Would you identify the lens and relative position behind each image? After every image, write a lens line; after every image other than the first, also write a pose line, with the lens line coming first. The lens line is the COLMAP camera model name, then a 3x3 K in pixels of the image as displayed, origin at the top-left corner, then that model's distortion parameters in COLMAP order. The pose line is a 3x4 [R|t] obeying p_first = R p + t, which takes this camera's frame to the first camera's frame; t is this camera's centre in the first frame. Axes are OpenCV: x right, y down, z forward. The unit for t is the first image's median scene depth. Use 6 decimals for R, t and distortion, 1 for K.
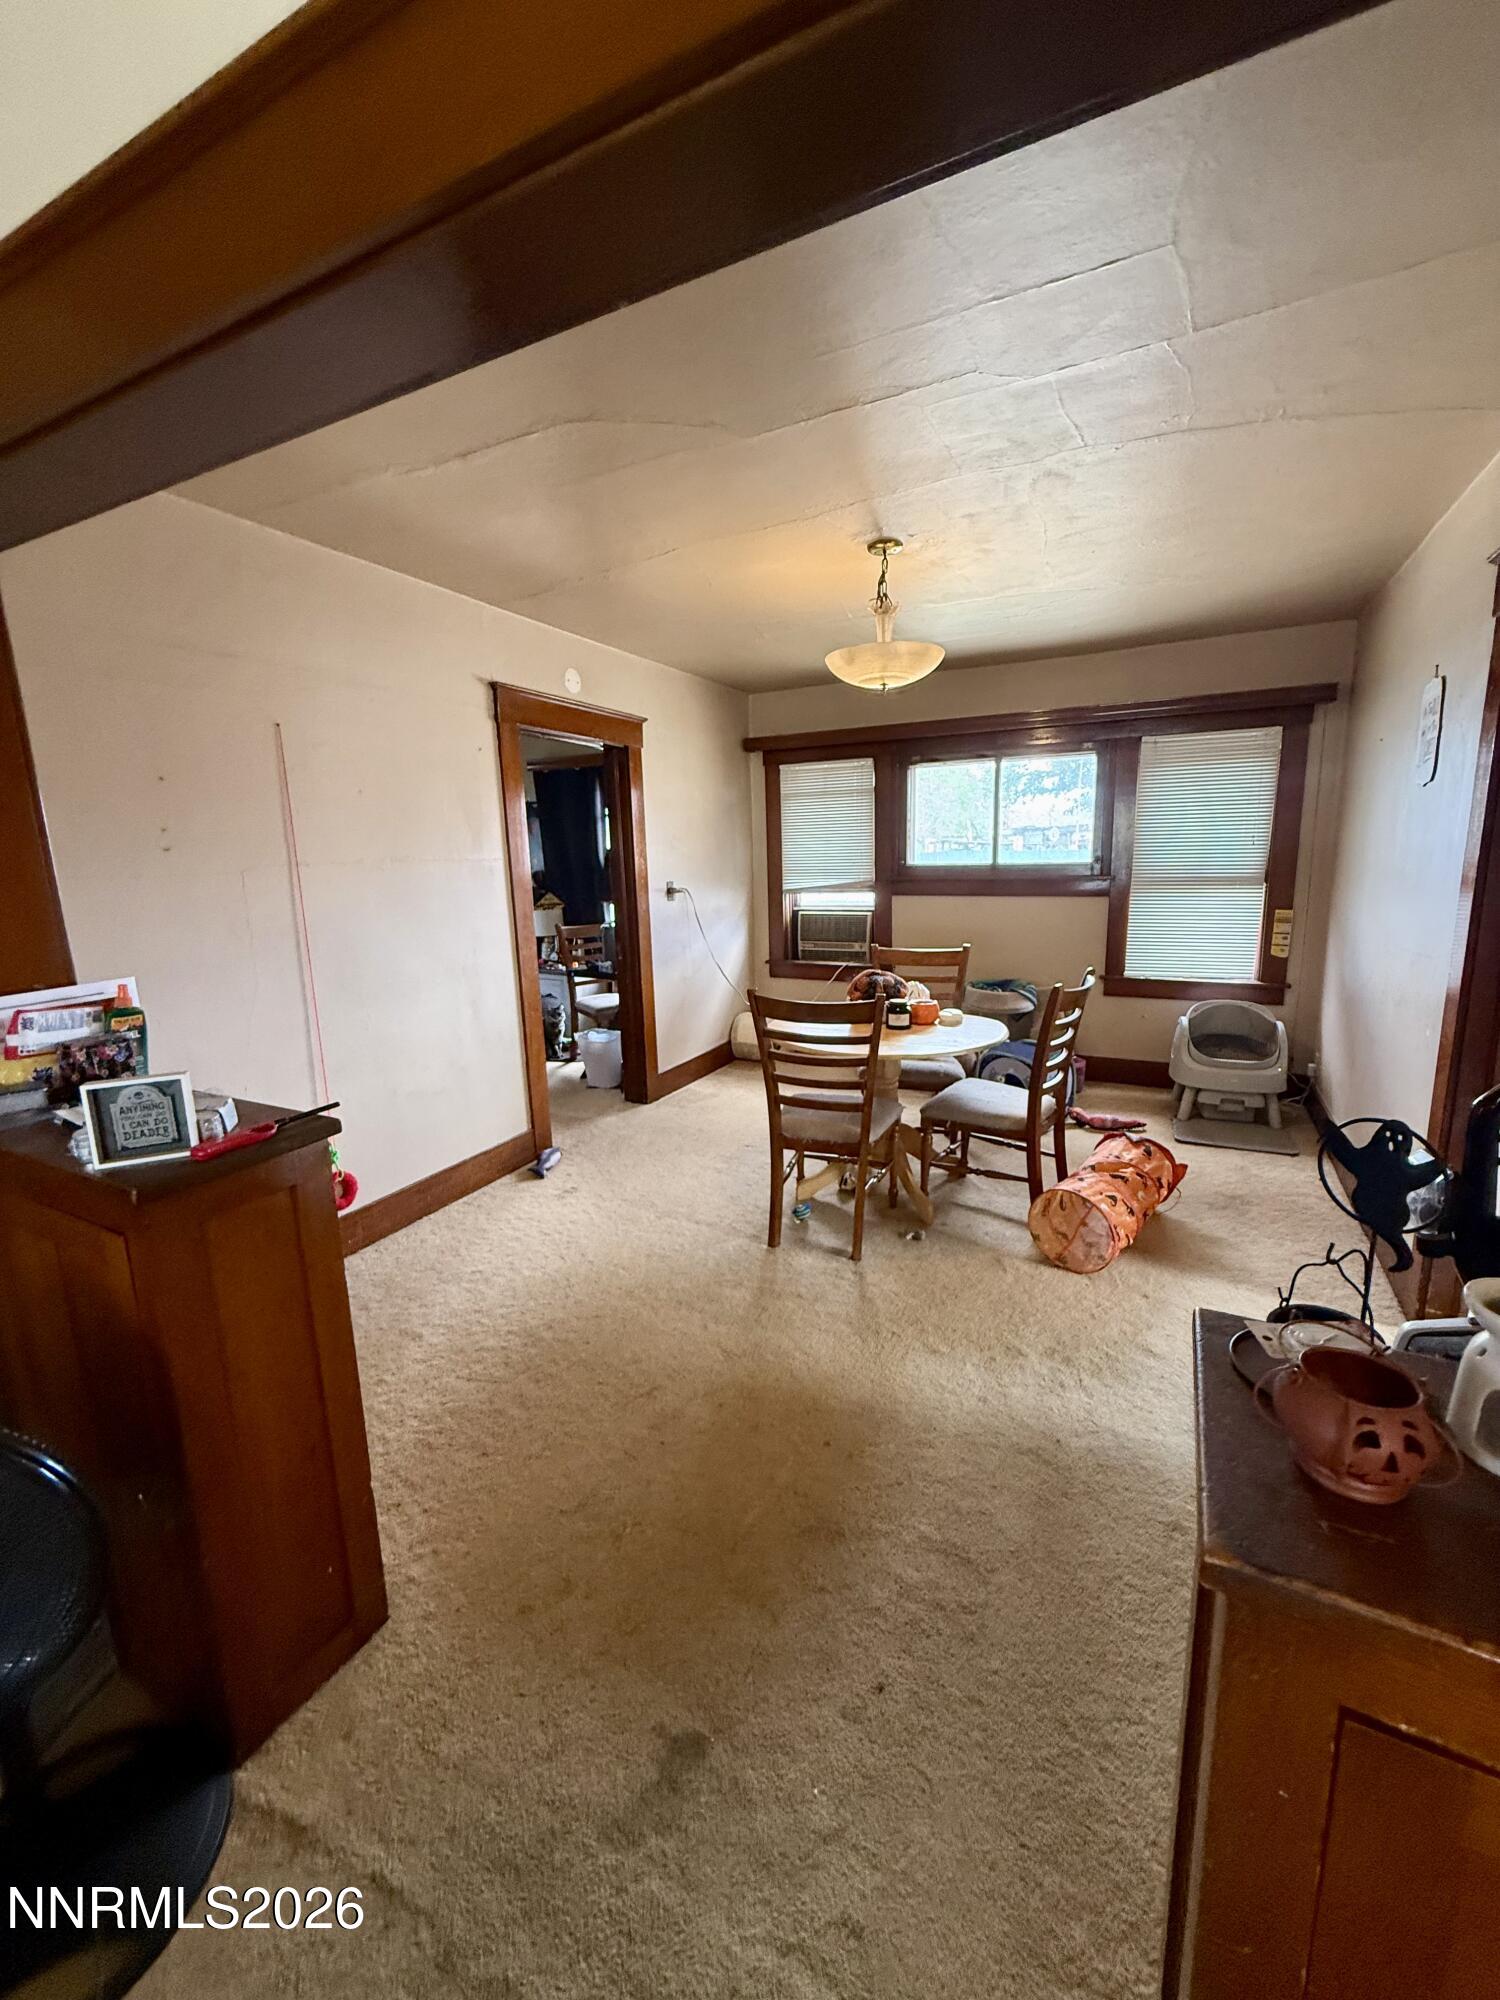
lens RADIAL K [[795.4, 0, 751.4], [0, 795.4, 995.0], [0, 0, 1]] dist [0.000104, -0.000249]
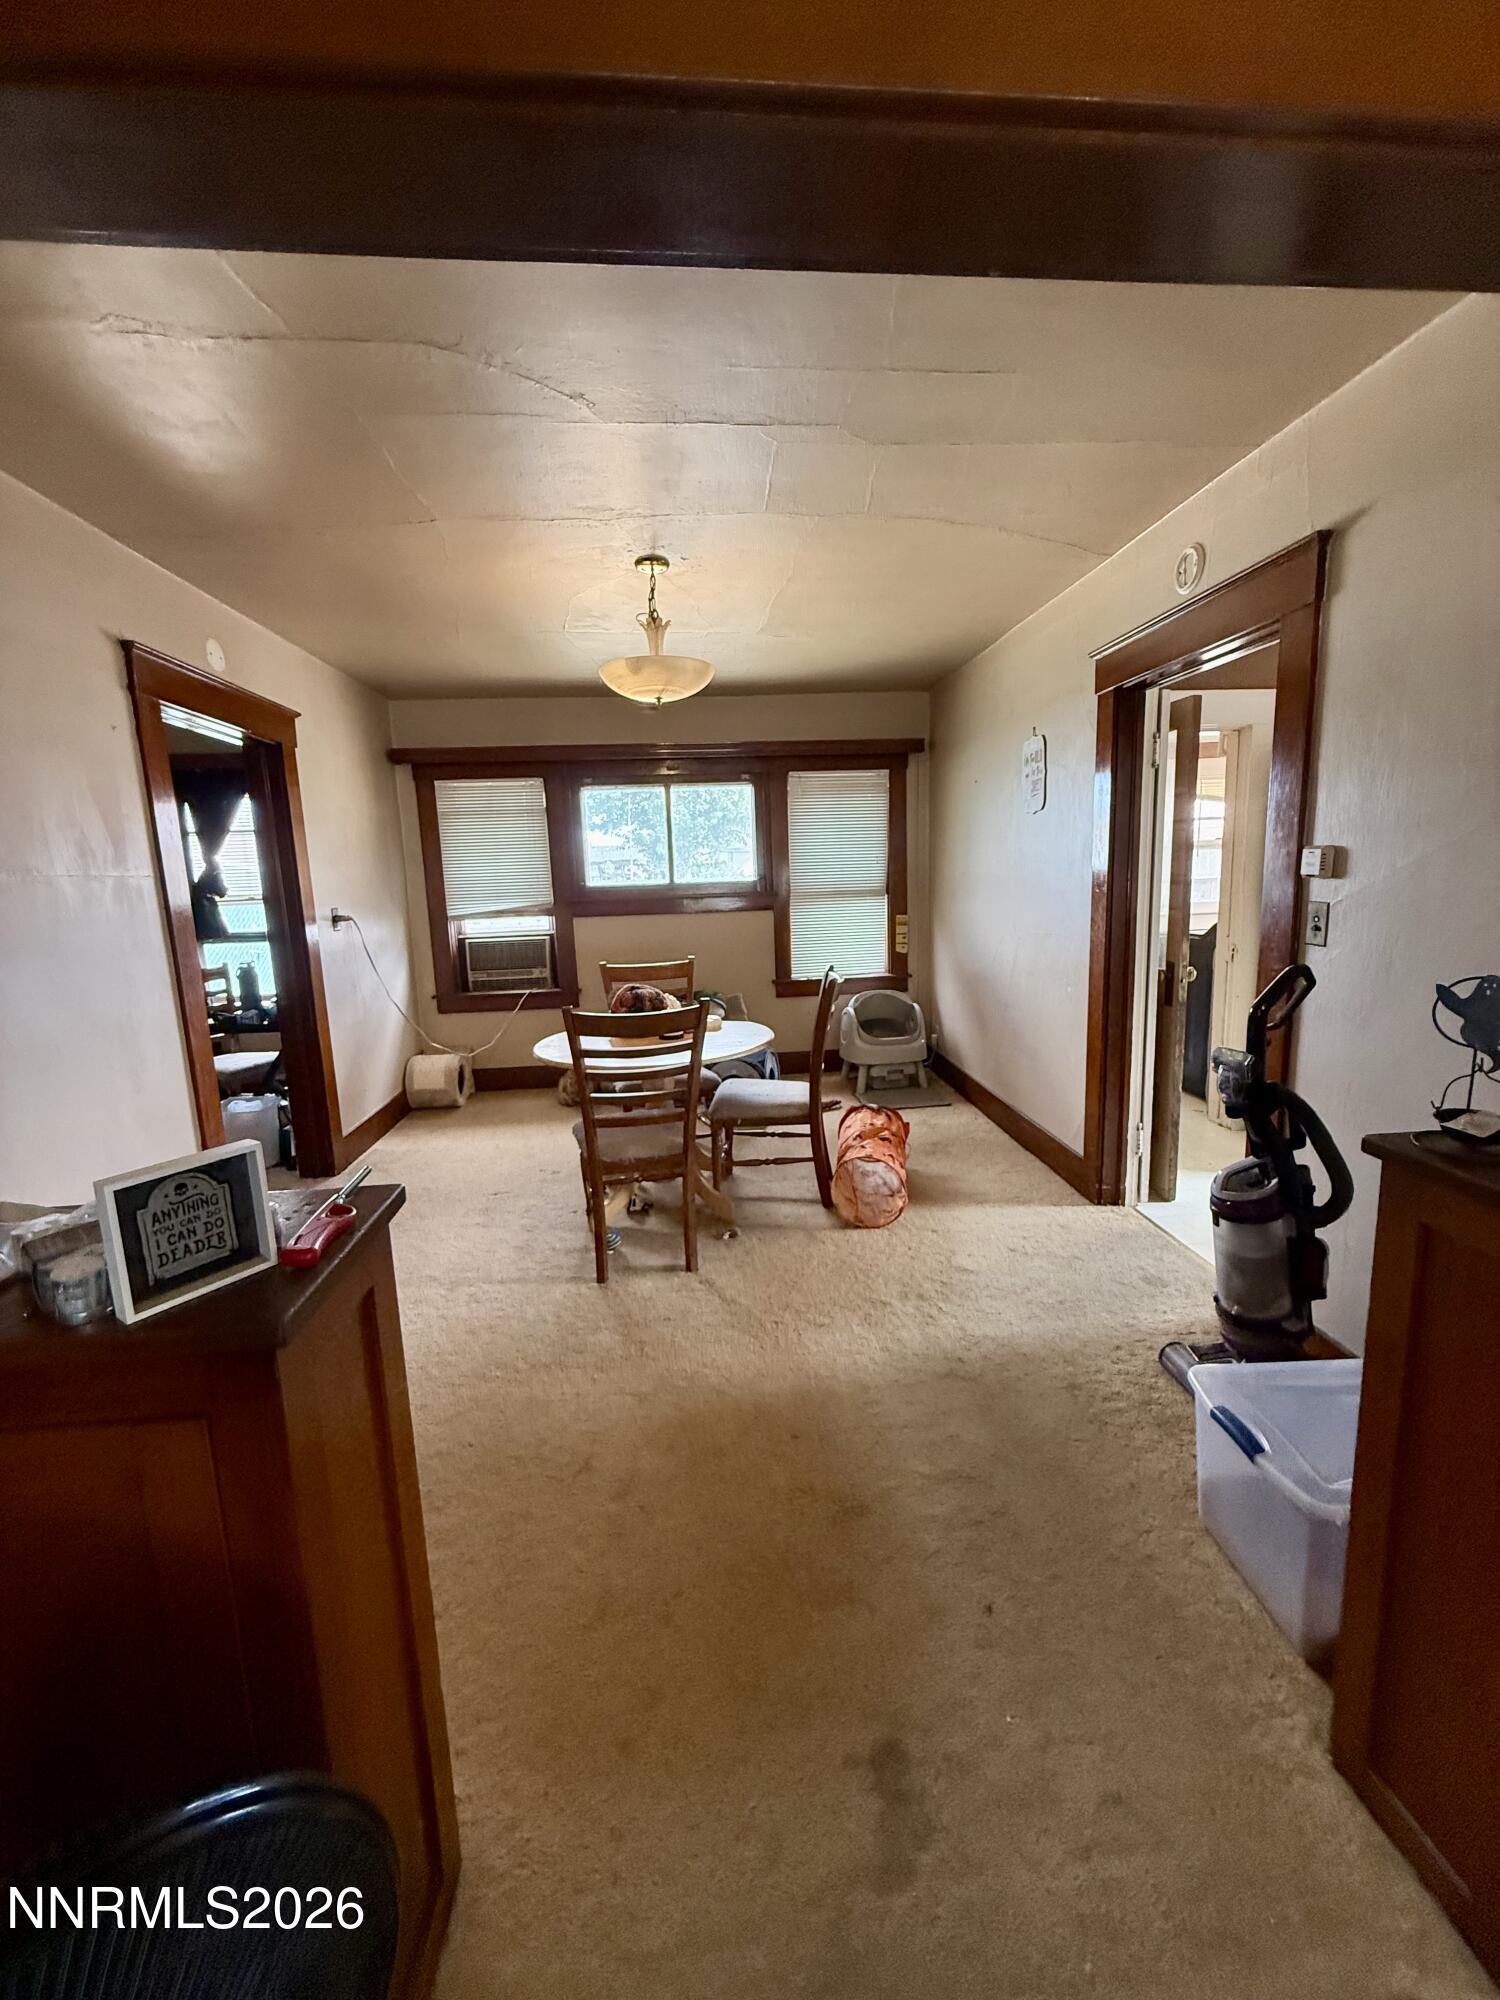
lens RADIAL K [[795.4, 0, 751.3], [0, 795.4, 996.4], [0, 0, 1]] dist [0.000104, -0.000249]
pose [[0.847641, -0.085981, 0.523558, -0.203844], [0.107988, 0.994085, -0.011580, 0.009282], [-0.519465, 0.066354, 0.851911, 0.066834]]
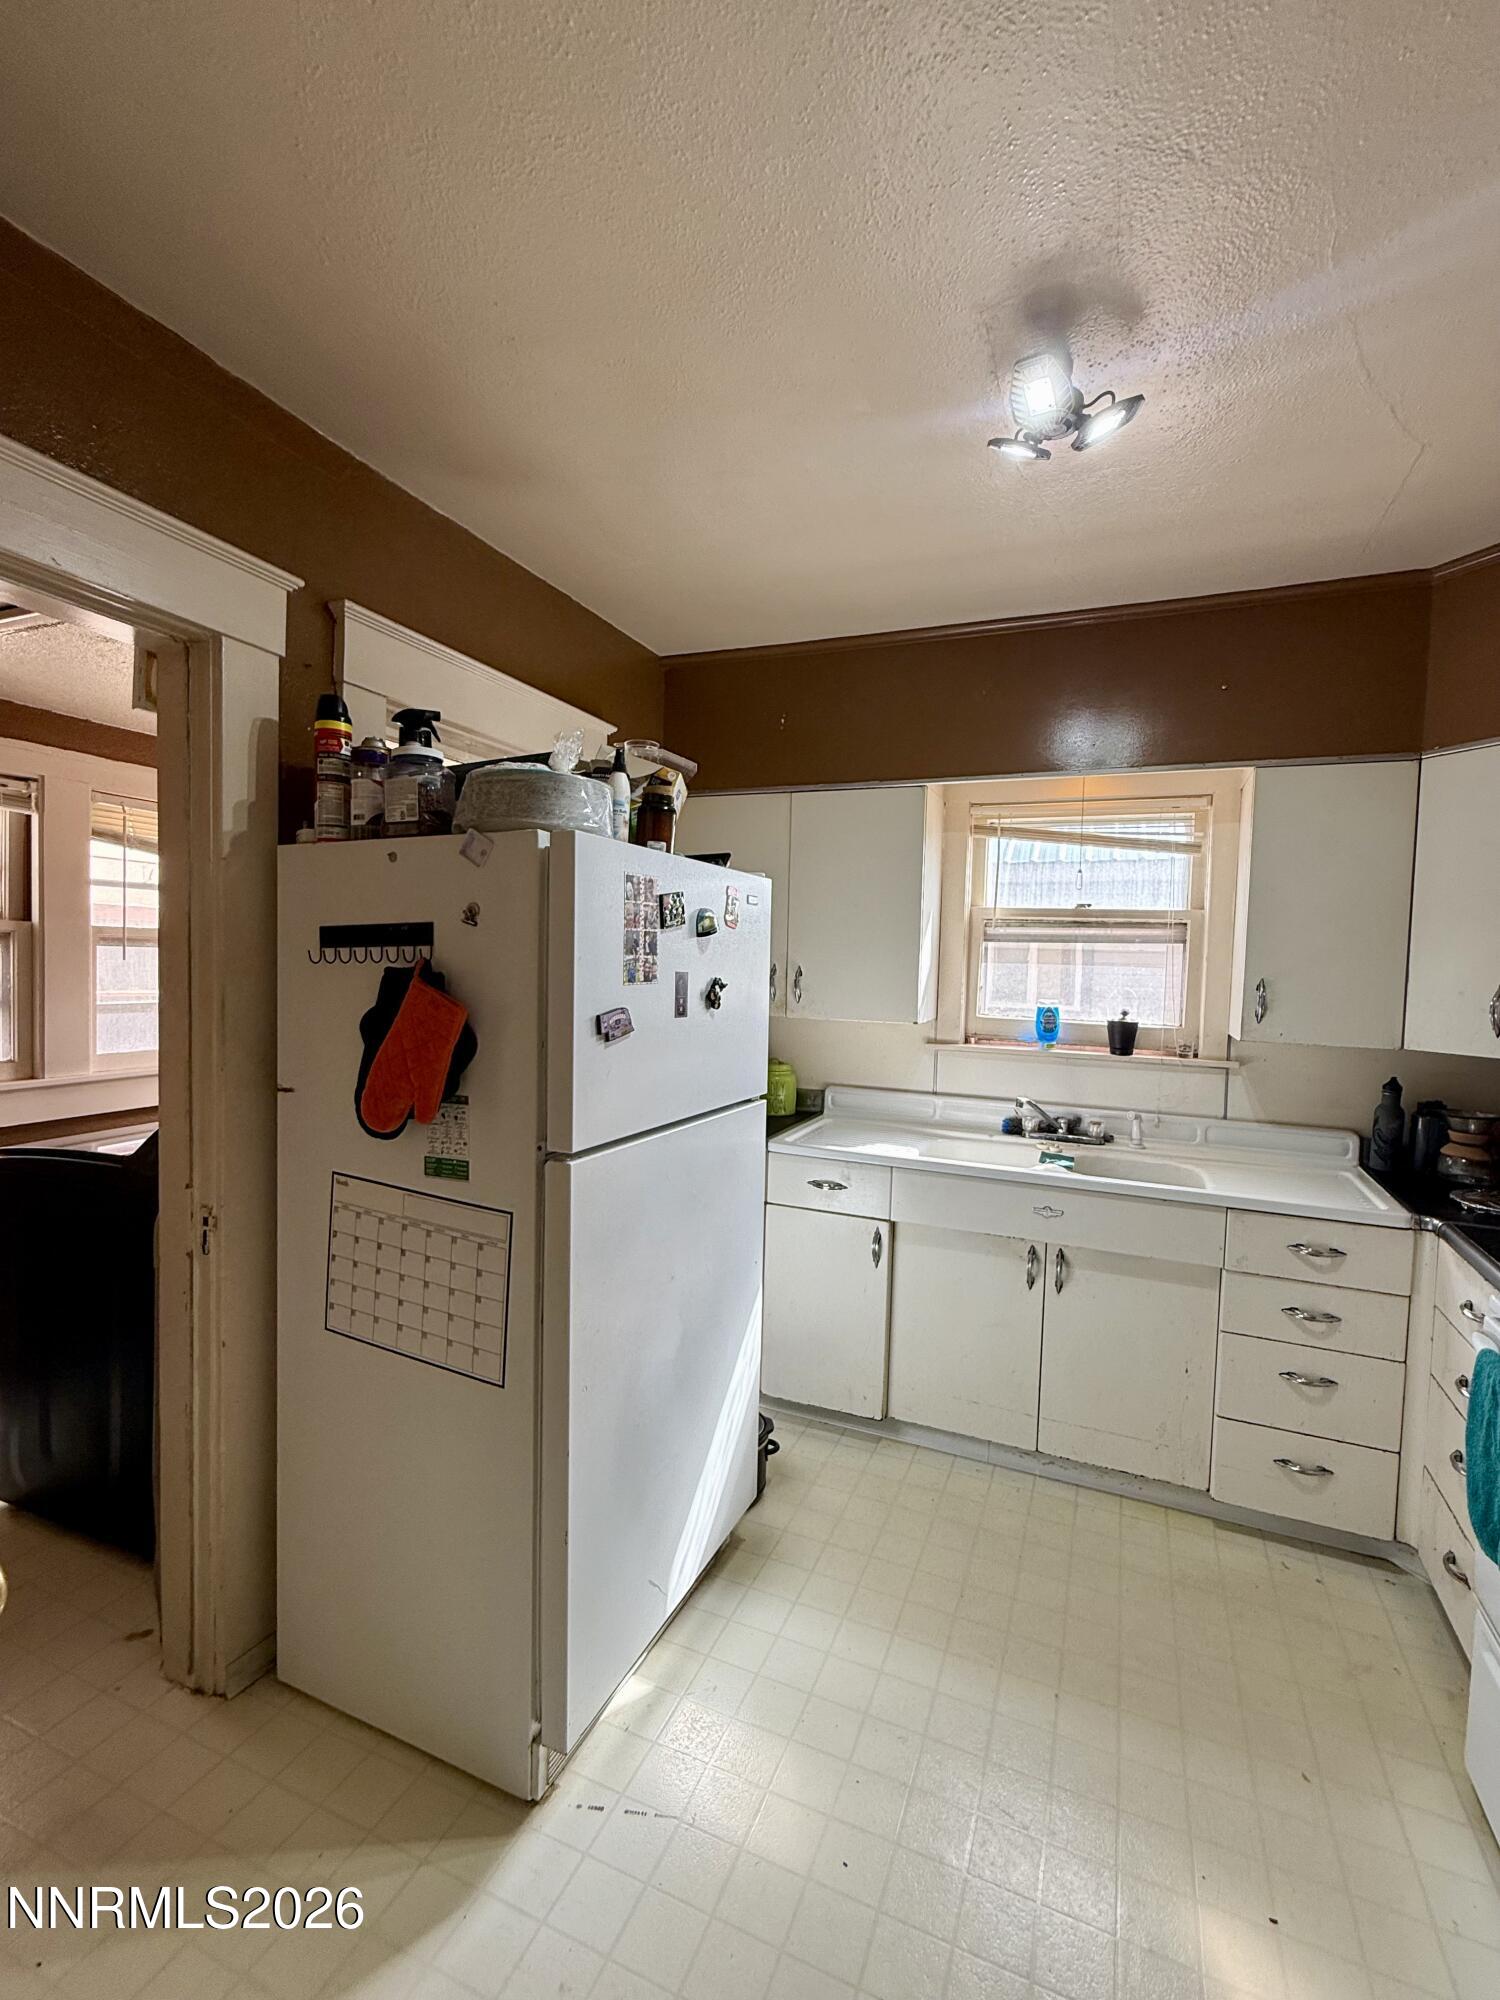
lens RADIAL K [[904.5, 0, 751.7], [0, 904.5, 996.3], [0, 0, 1]] dist [0.002745, -0.000029]
pose [[-0.094124, -0.022371, 0.995309, 0.377788], [0.149927, 0.988027, 0.036386, -0.074961], [-0.984207, 0.152649, -0.089643, 0.360740]]
